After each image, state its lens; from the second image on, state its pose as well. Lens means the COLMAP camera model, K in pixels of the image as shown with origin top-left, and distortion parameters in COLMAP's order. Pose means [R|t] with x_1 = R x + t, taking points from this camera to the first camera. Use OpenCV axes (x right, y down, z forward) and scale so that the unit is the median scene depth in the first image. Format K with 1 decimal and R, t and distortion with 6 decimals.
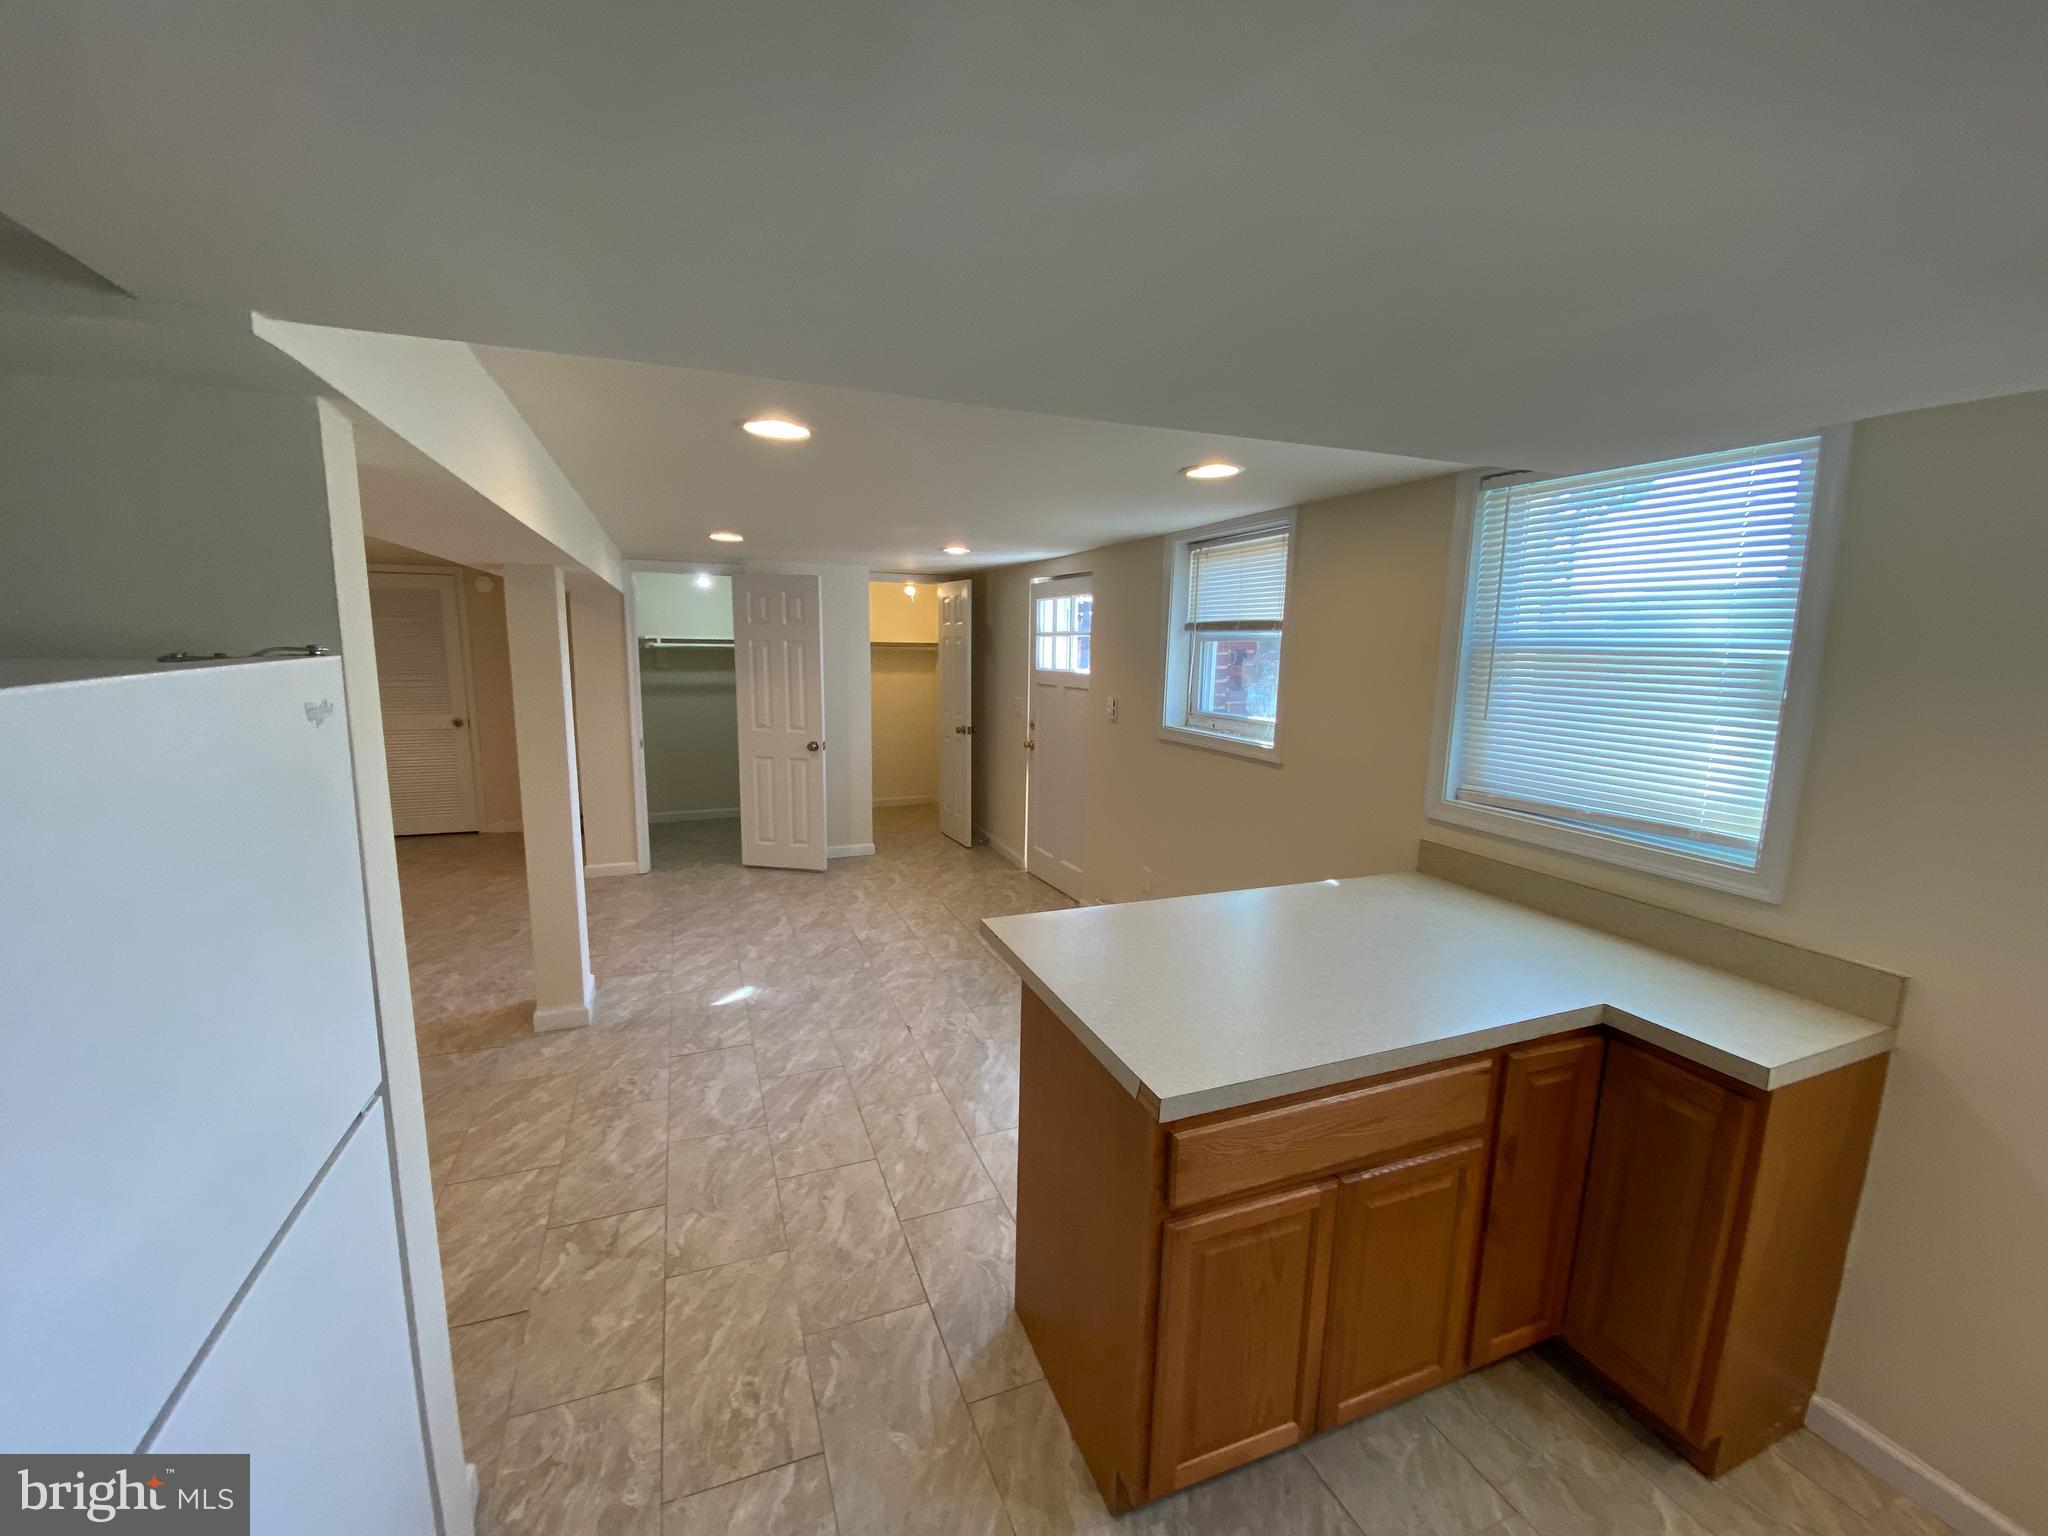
lens RADIAL K [[825.1, 0, 1028.3], [0, 825.1, 768.6], [0, 0, 1]] dist [0.040448, -0.038752]
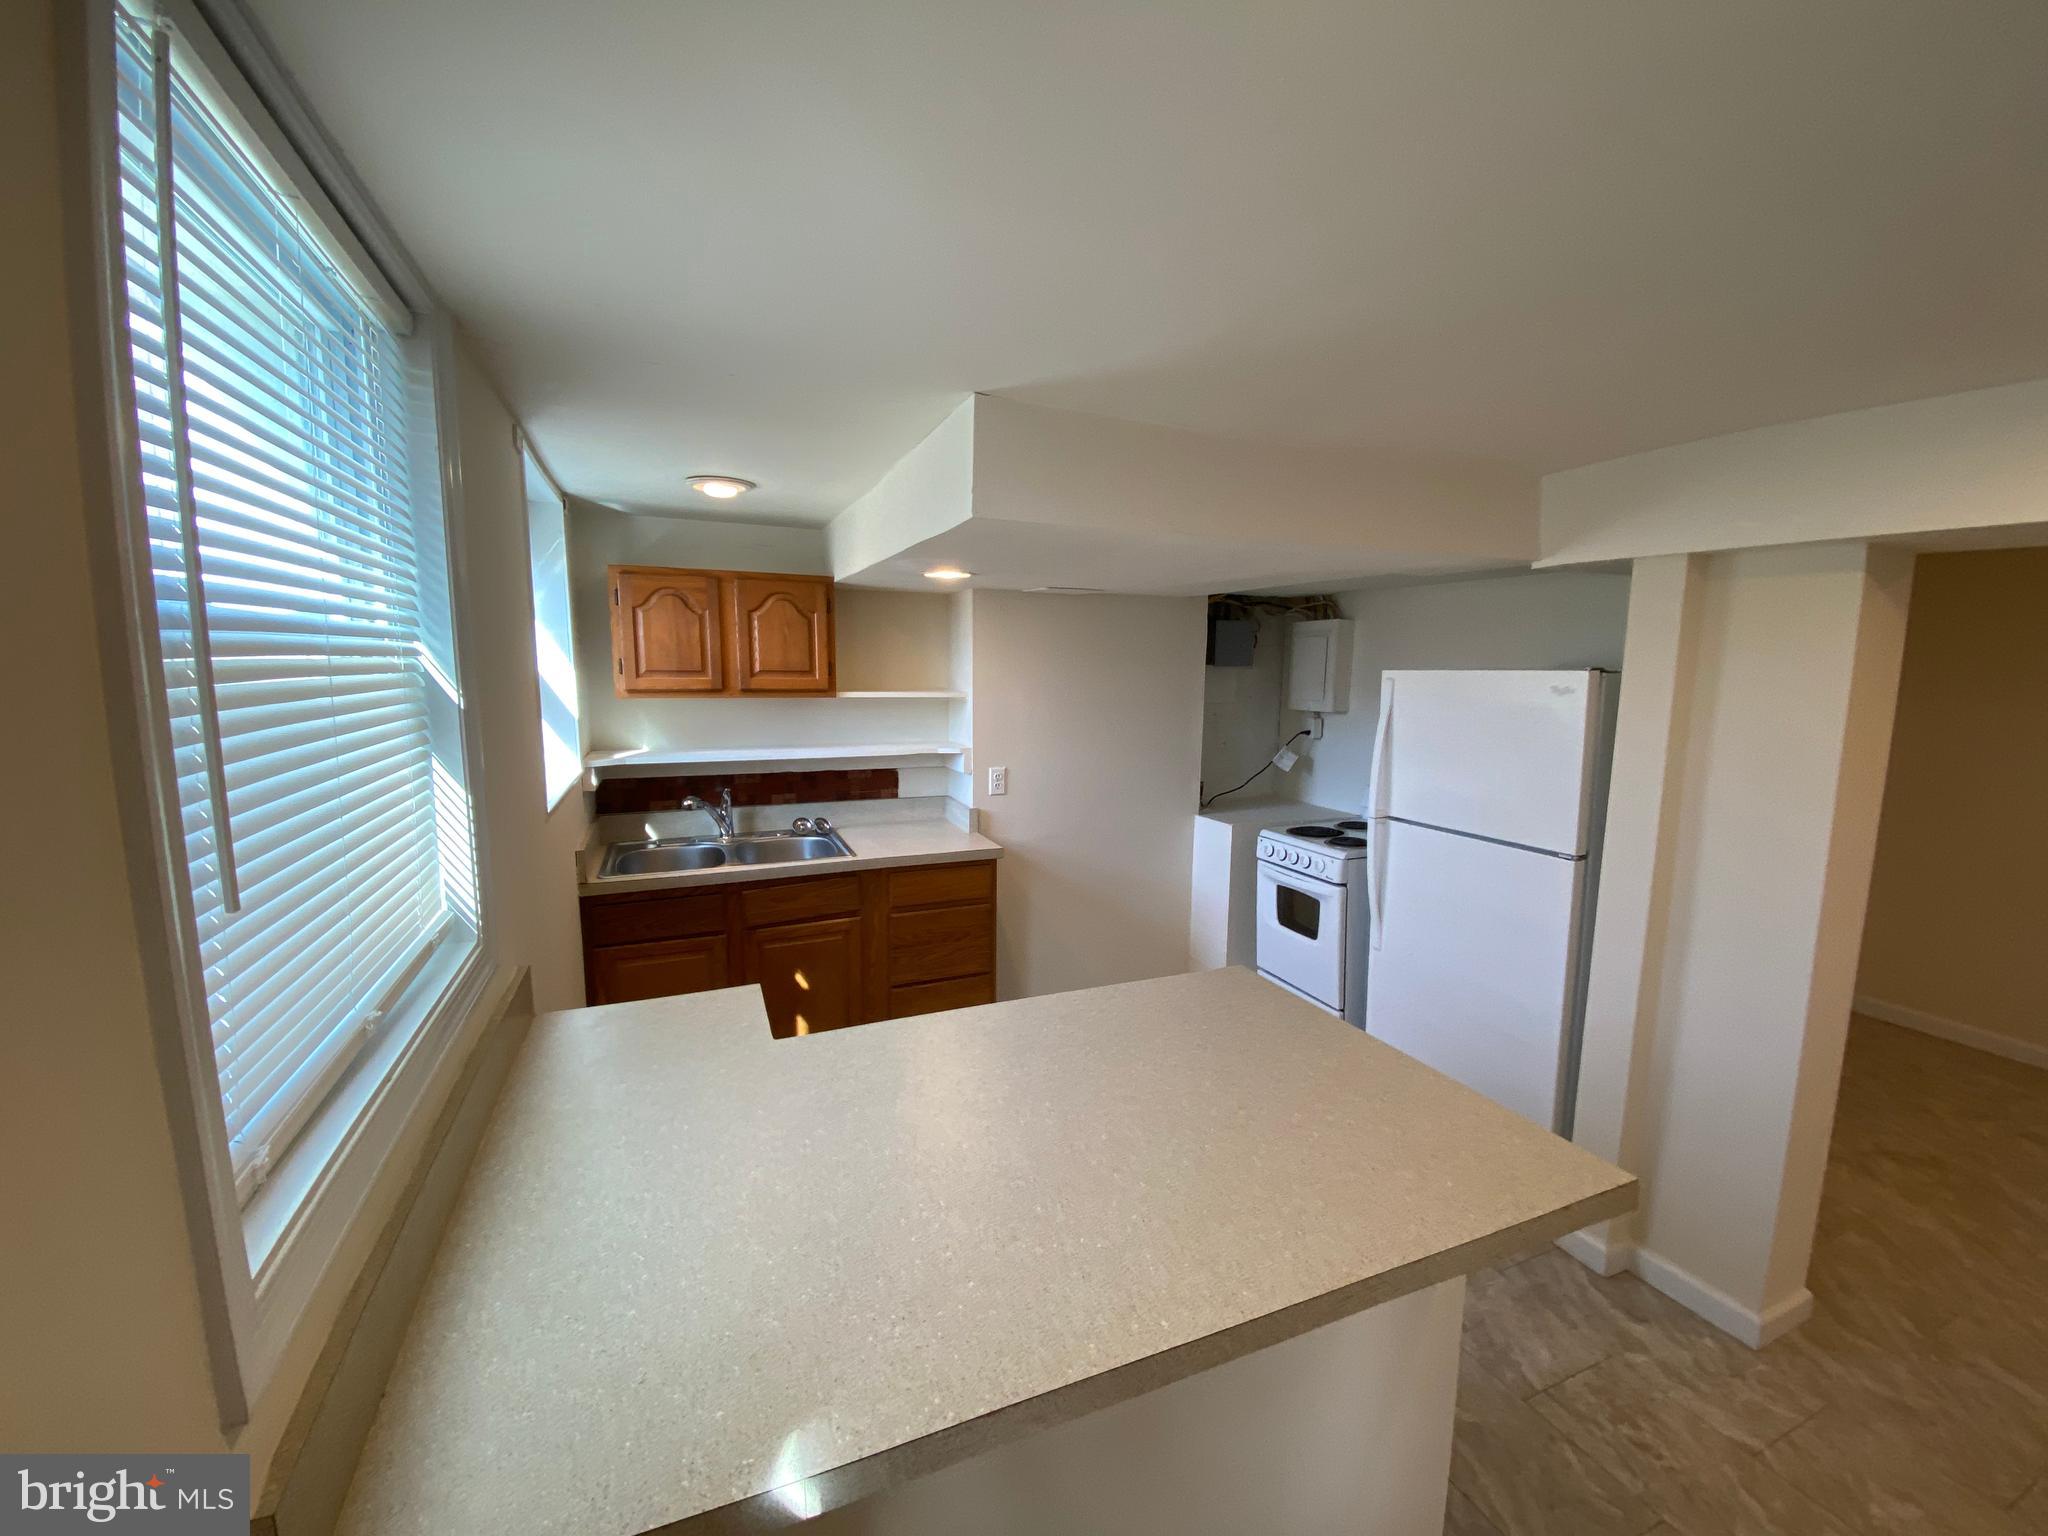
lens RADIAL K [[823.1, 0, 1021.7], [0, 823.1, 764.6], [0, 0, 1]] dist [0.026787, -0.027997]
pose [[-0.999738, -0.022875, 0.000779, 0.178653], [-0.021770, 0.960845, 0.276230, -0.109610], [-0.007068, 0.276141, -0.961091, 0.746487]]
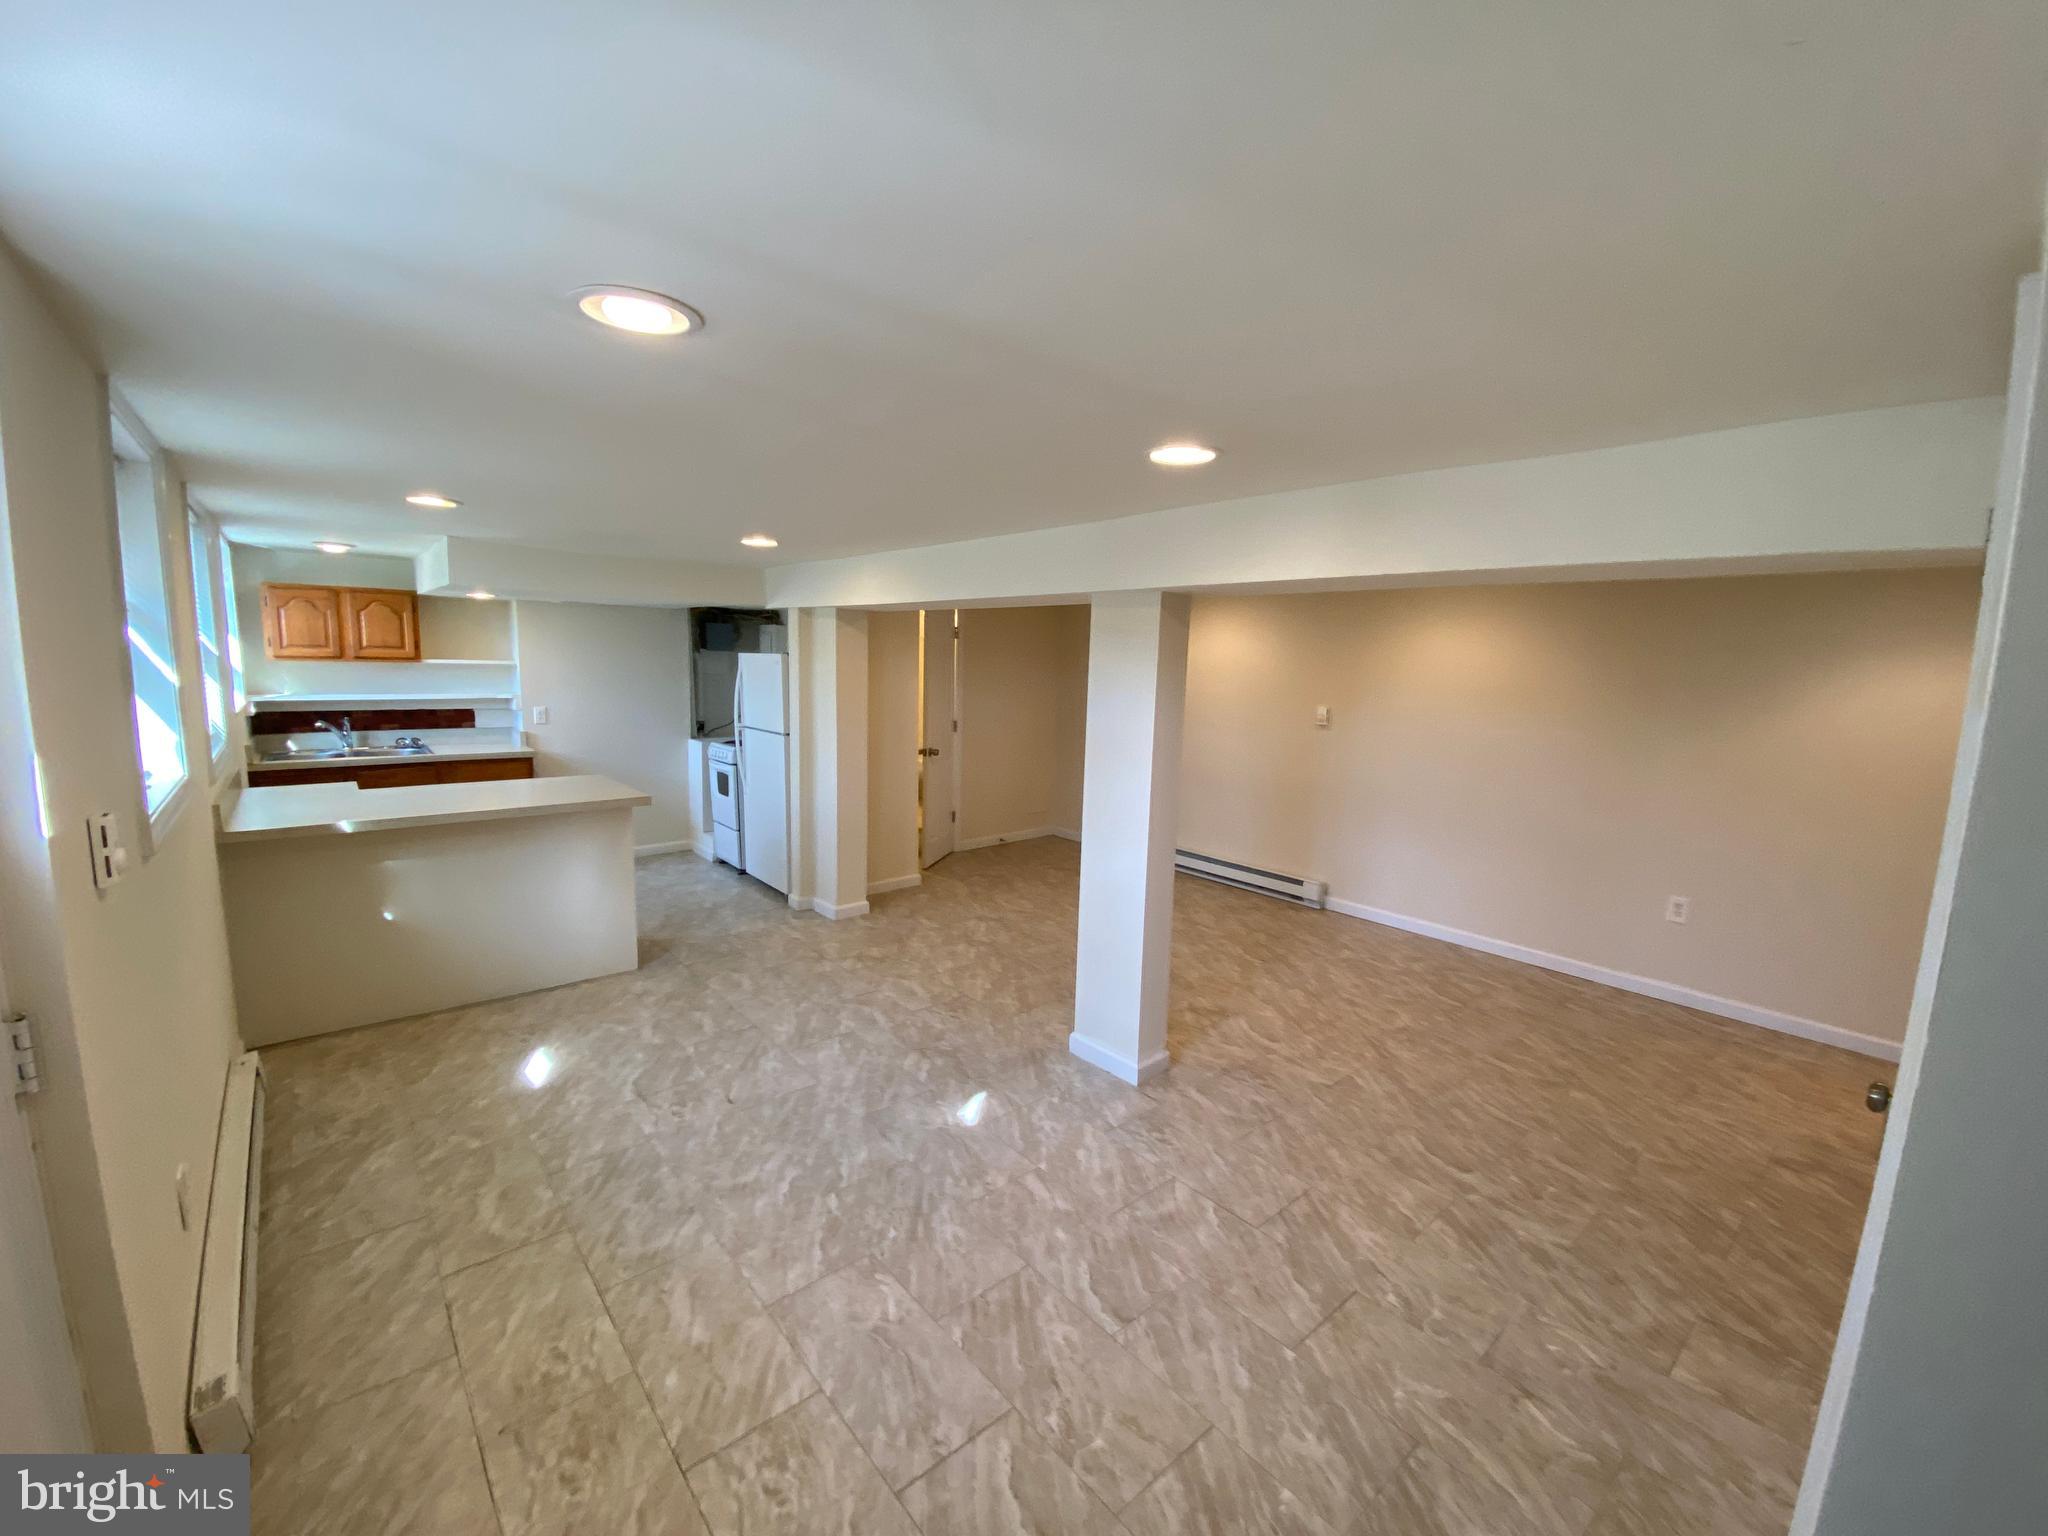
lens RADIAL K [[823.1, 0, 1021.7], [0, 823.1, 764.6], [0, 0, 1]] dist [0.026787, -0.027997]
pose [[-0.950162, -0.000437, -0.311756, -0.139594], [-0.089994, 0.957813, 0.272937, -0.241747], [0.298485, 0.287391, -0.910117, 1.510720]]
